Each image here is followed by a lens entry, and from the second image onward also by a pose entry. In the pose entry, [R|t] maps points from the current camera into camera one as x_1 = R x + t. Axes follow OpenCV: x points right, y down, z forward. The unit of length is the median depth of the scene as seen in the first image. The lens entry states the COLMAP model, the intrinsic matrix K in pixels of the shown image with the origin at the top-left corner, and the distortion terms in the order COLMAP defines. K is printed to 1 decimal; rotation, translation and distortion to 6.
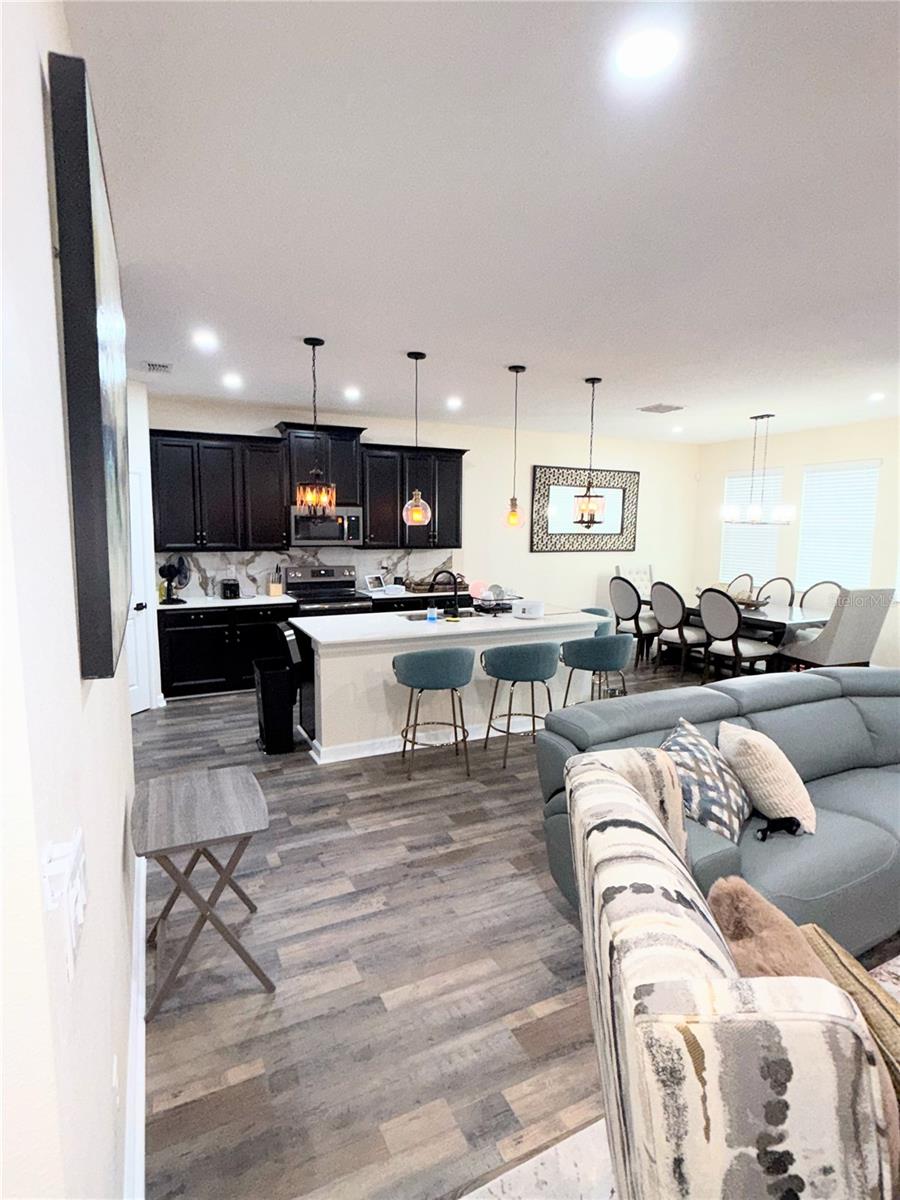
lens RADIAL K [[617.6, 0, 448.6], [0, 617.6, 597.6], [0, 0, 1]] dist [-0.001765, 0.000205]
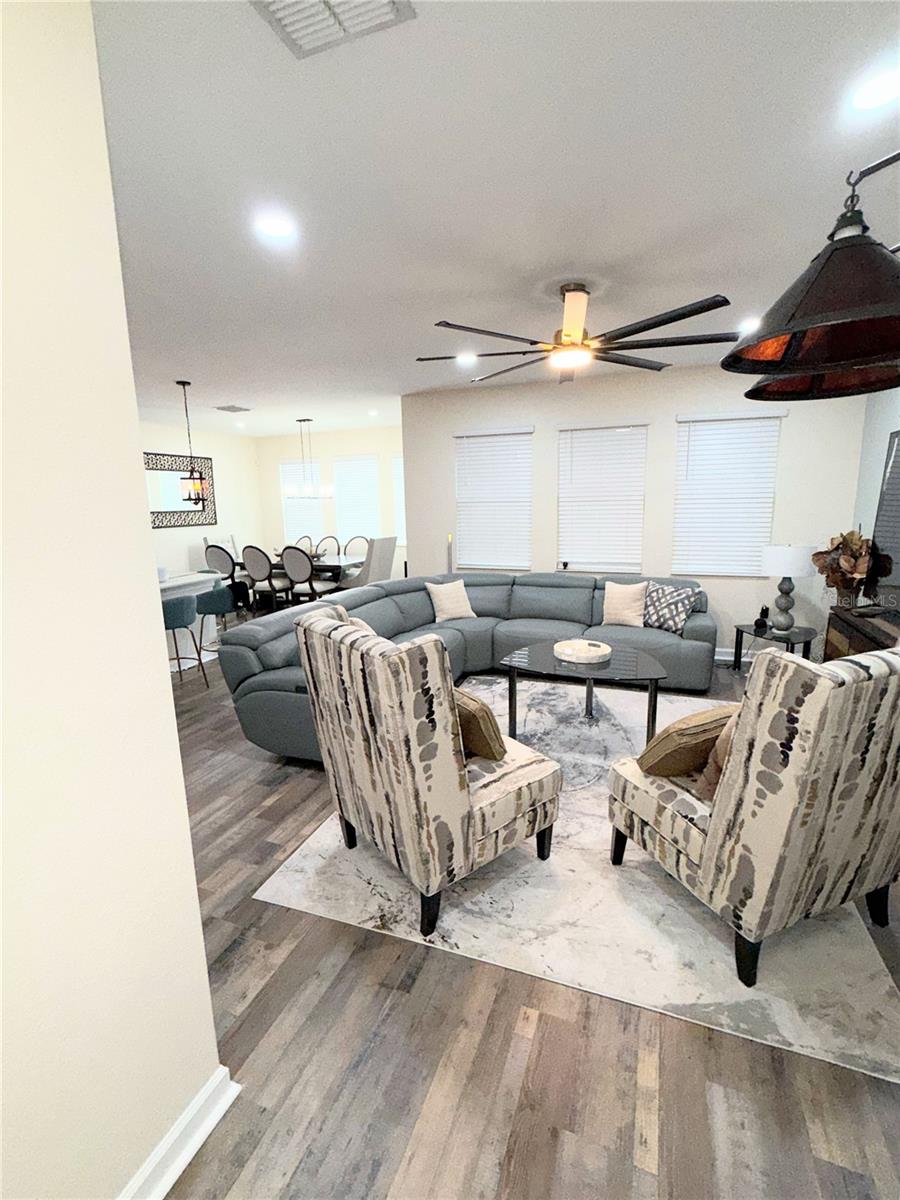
lens RADIAL K [[535.8, 0, 450.0], [0, 535.8, 600.0], [0, 0, 1]] dist [-0.004183, -0.000260]
pose [[0.731303, -0.149287, 0.665514, -0.124542], [0.109243, 0.988792, 0.101762, 0.020922], [-0.673247, -0.001716, 0.739416, -0.121318]]
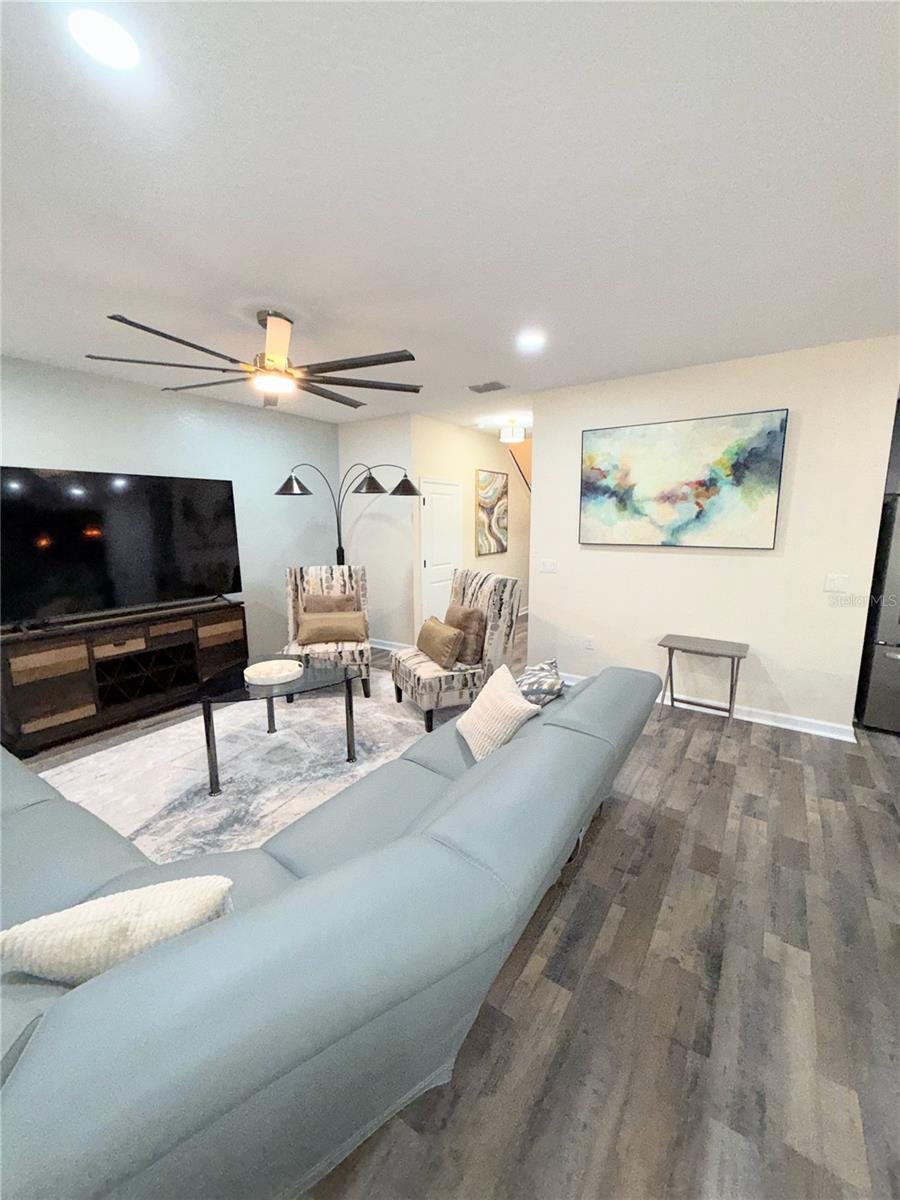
lens RADIAL K [[480.4, 0, 450.1], [0, 480.4, 596.4], [0, 0, 1]] dist [0.003619, 0.000406]
pose [[-0.867220, 0.075175, -0.492218, 0.446789], [-0.064832, 0.963075, 0.261312, -0.080752], [0.493687, 0.258527, -0.830324, 0.724427]]
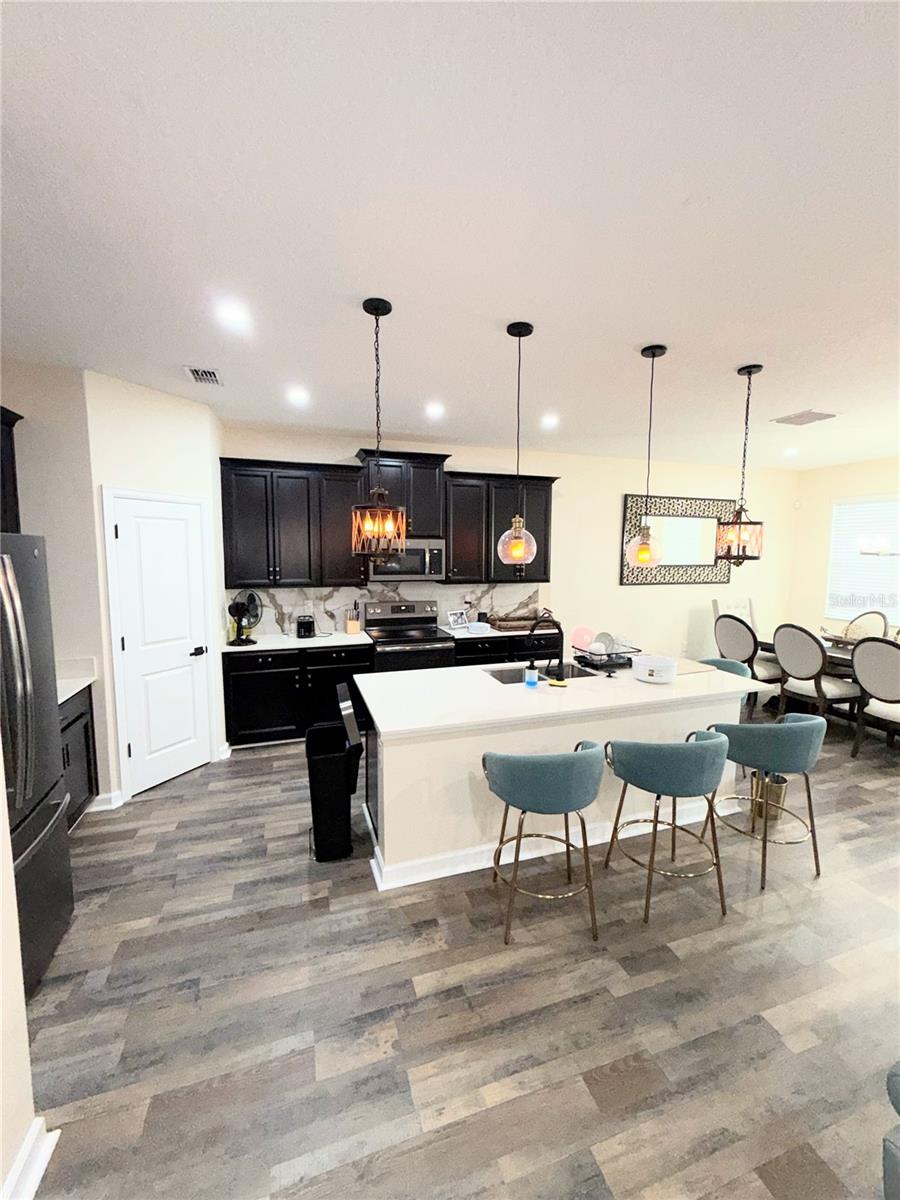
lens RADIAL K [[480.4, 0, 450.1], [0, 480.4, 596.4], [0, 0, 1]] dist [0.003619, 0.000406]
pose [[0.991230, 0.008487, -0.131872, -0.039419], [-0.011943, 0.999605, -0.025435, -0.046102], [0.131604, 0.026787, 0.990940, 0.311089]]
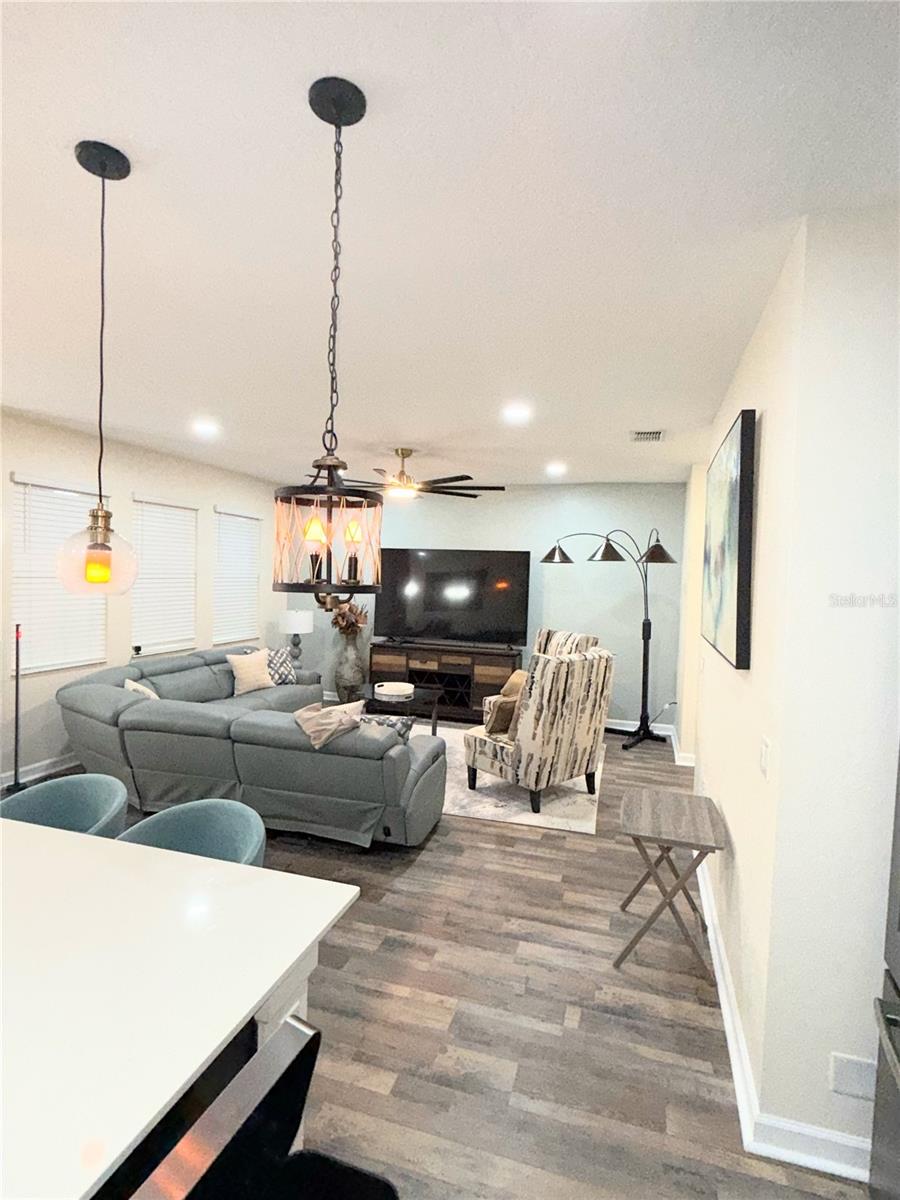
lens RADIAL K [[617.6, 0, 448.6], [0, 617.6, 597.6], [0, 0, 1]] dist [-0.001765, 0.000205]
pose [[-0.727127, -0.061808, 0.683715, -0.345828], [0.043912, 0.989712, 0.136170, -0.115431], [-0.685098, 0.129036, -0.716932, 0.820824]]
